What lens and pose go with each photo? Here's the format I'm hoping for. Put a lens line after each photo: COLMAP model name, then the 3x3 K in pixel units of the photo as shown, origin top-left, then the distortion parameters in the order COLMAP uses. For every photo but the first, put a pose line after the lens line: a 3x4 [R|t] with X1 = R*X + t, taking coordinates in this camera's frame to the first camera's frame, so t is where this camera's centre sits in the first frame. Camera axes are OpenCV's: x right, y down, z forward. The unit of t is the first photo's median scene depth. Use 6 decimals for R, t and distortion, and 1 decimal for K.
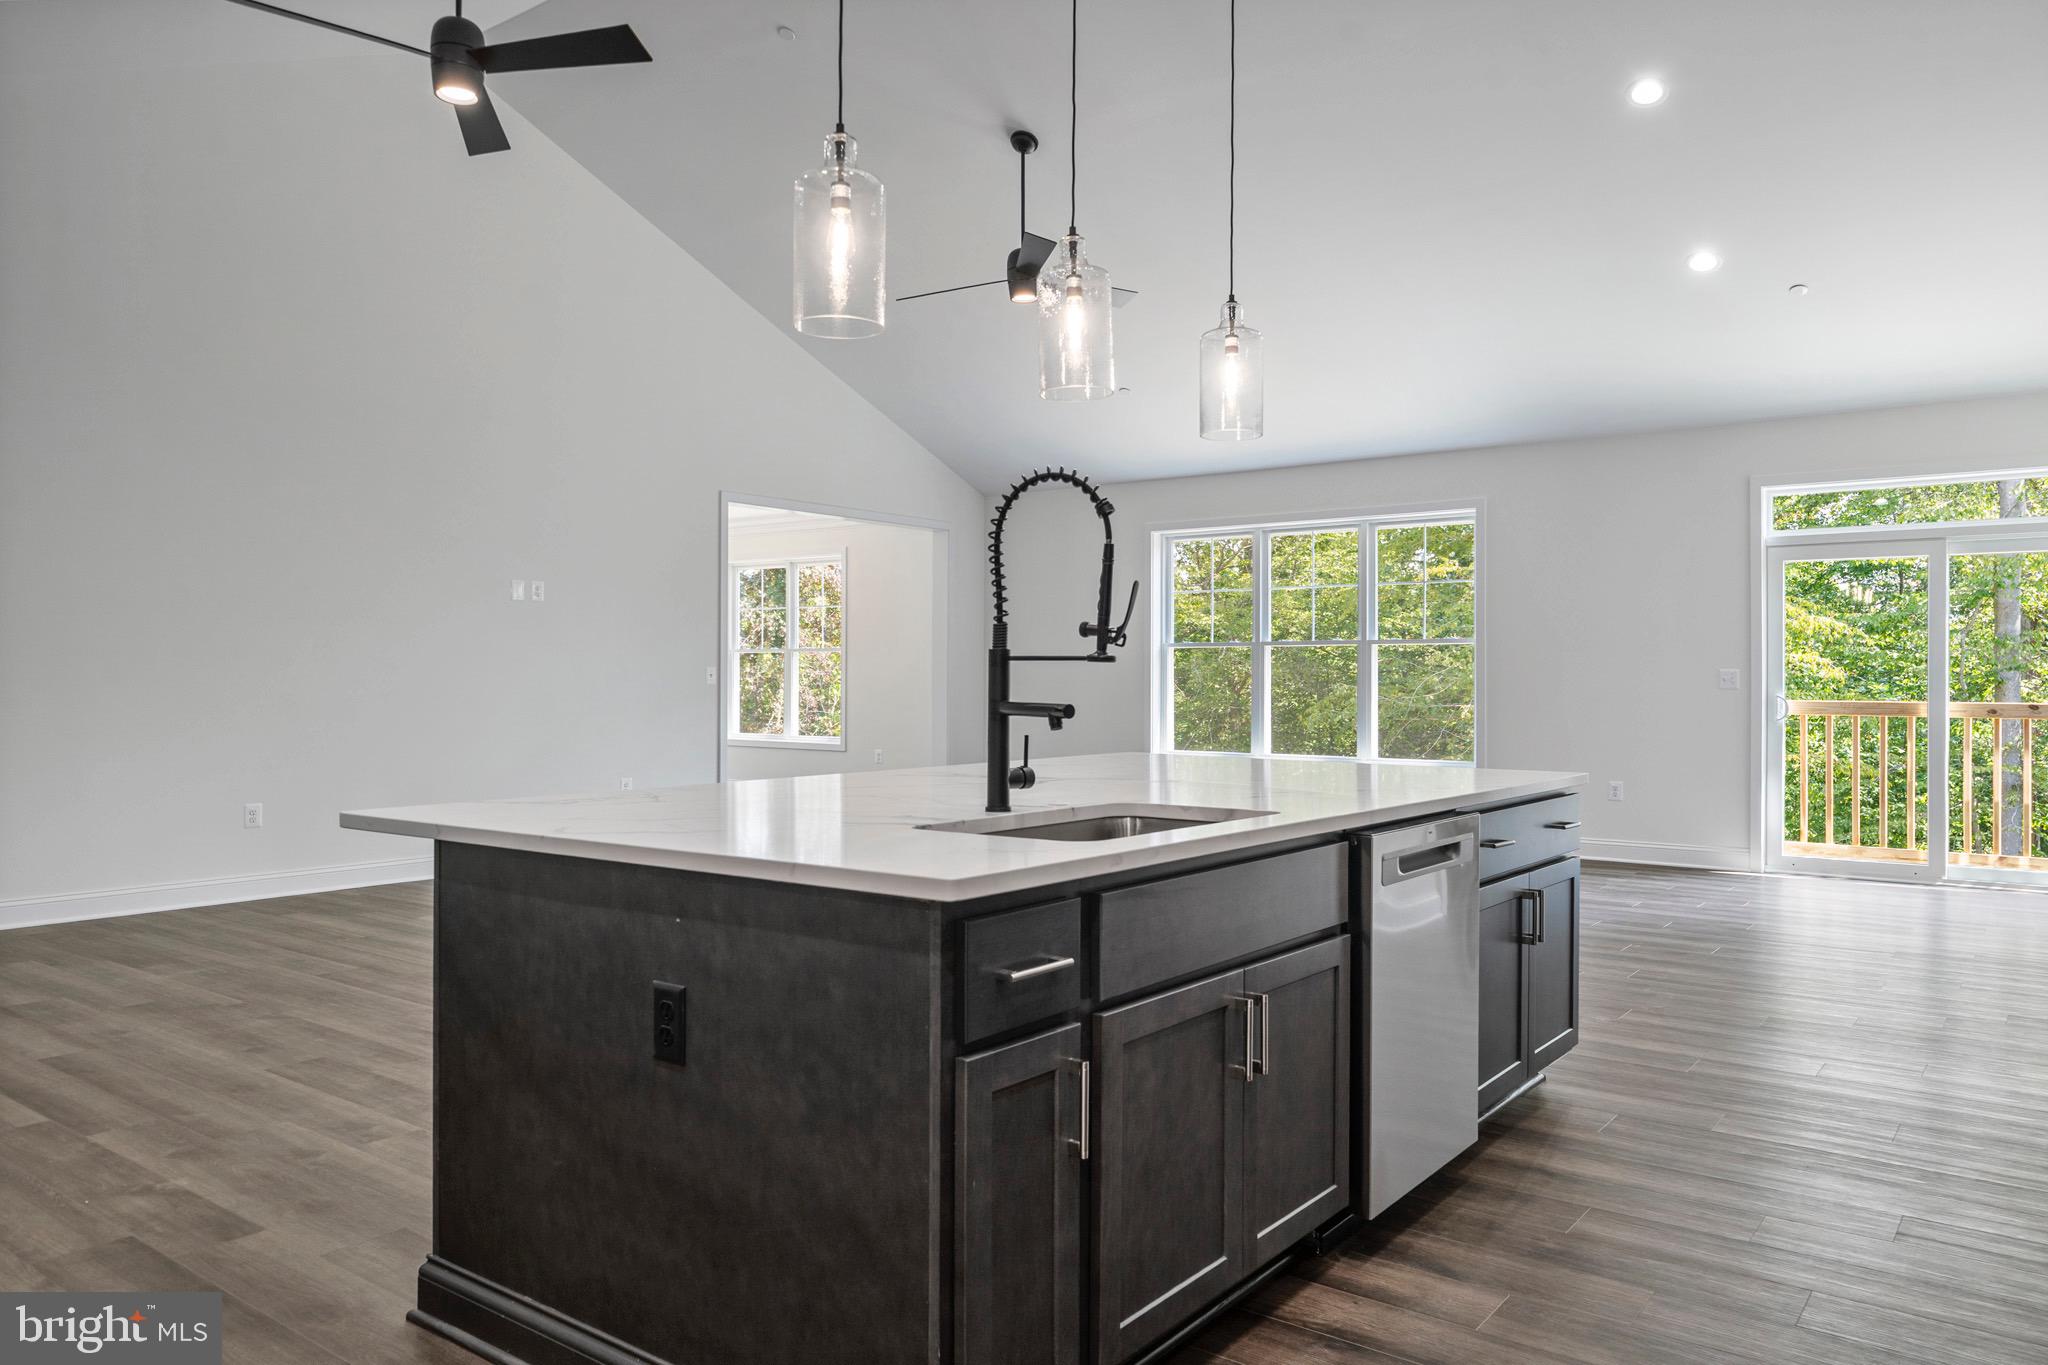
lens RADIAL K [[1394.4, 0, 1056.4], [0, 1394.4, 684.6], [0, 0, 1]] dist [0.004607, -0.004602]
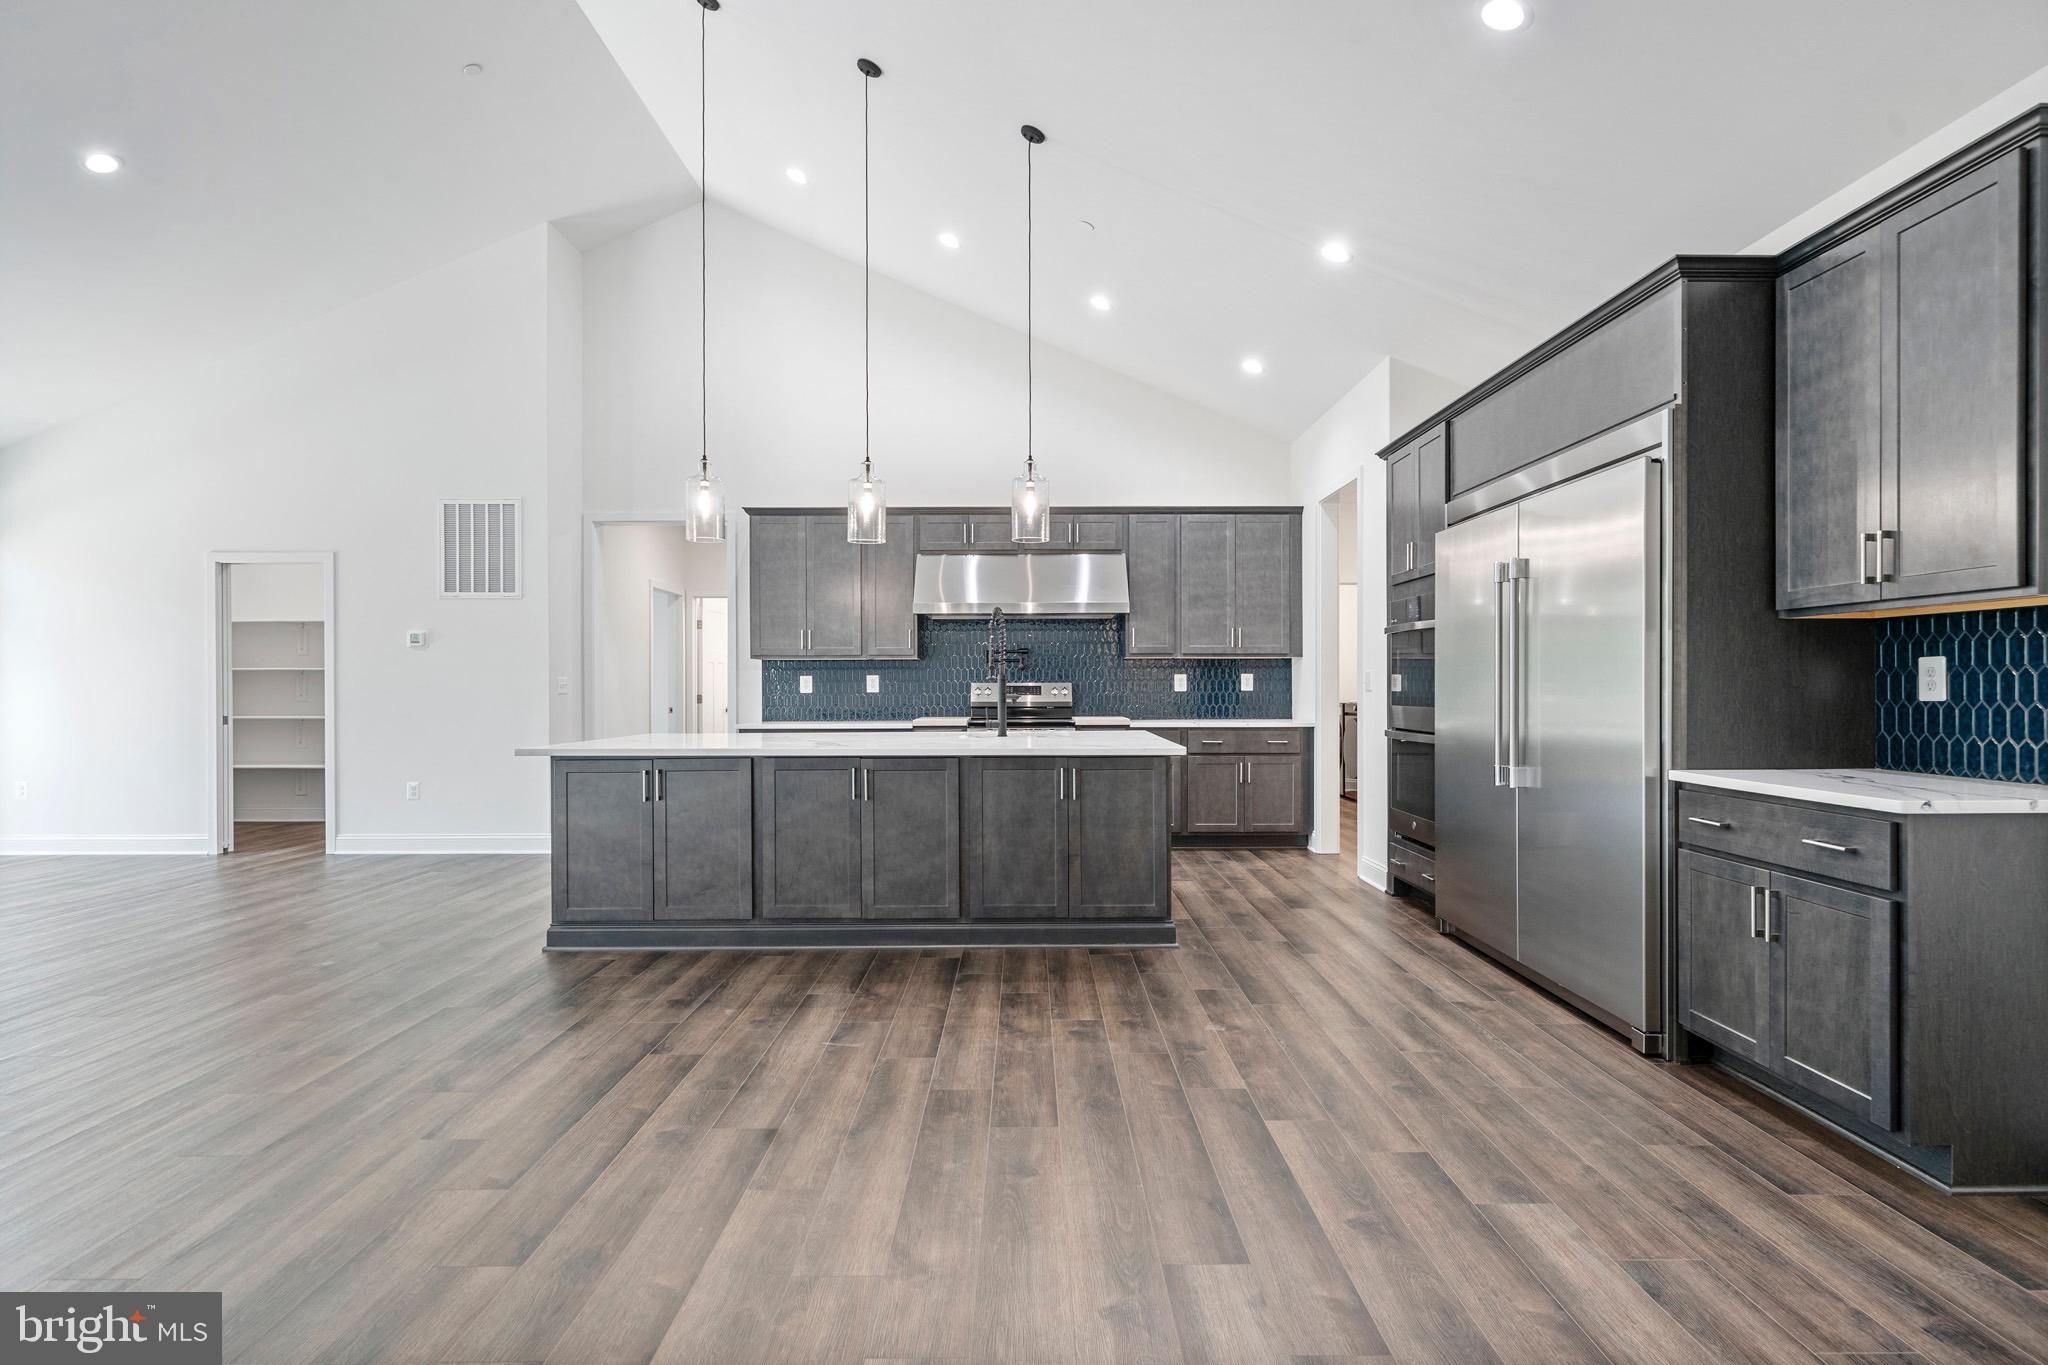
lens RADIAL K [[1081.6, 0, 1047.2], [0, 1081.6, 688.7], [0, 0, 1]] dist [0.002249, -0.000116]
pose [[-0.613377, 0.000839, 0.789790, -1.417426], [0.003388, 0.999993, 0.001569, 0.000142], [-0.789783, 0.003638, -0.613375, 1.829630]]
